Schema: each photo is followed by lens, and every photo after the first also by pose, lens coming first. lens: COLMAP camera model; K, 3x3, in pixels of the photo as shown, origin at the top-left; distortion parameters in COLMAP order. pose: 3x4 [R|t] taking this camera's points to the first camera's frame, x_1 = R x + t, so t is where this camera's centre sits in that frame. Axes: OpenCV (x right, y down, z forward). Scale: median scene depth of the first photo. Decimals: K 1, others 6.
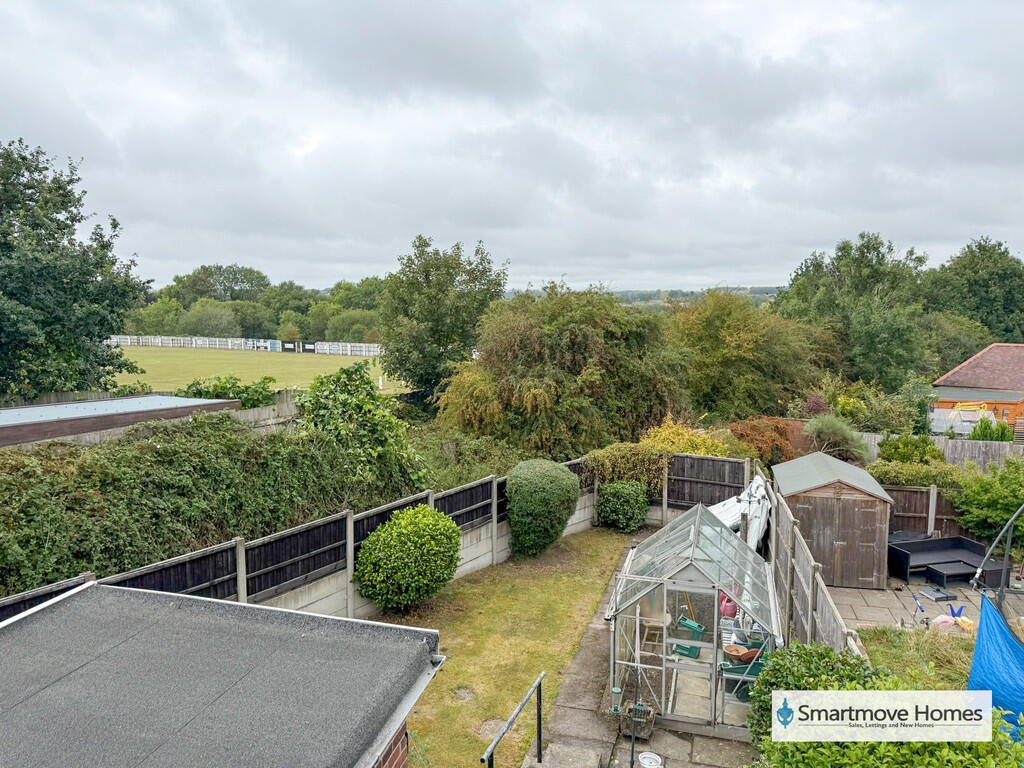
lens RADIAL K [[750.2, 0, 510.9], [0, 750.2, 362.1], [0, 0, 1]] dist [0.135018, -0.270900]
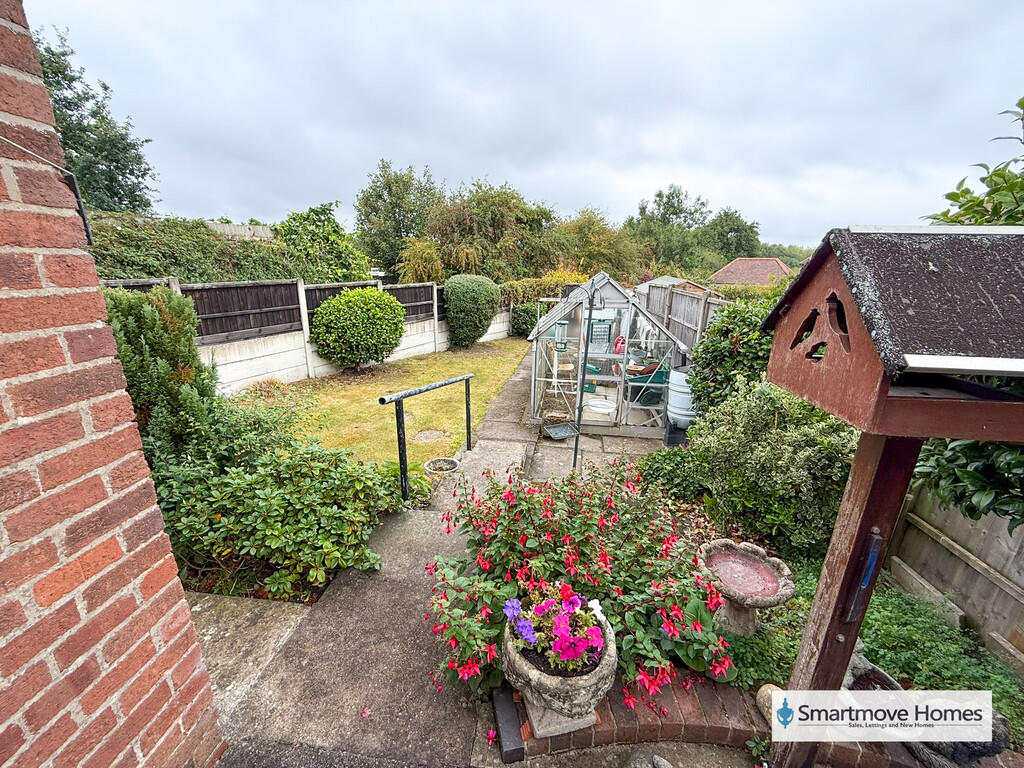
lens RADIAL K [[408.2, 0, 508.5], [0, 408.2, 383.6], [0, 0, 1]] dist [-0.001012, -0.000263]
pose [[0.992402, -0.023185, 0.120836, 0.015511], [0.001805, 0.984723, 0.174117, 0.201807], [-0.123027, -0.172576, 0.977283, 0.279541]]
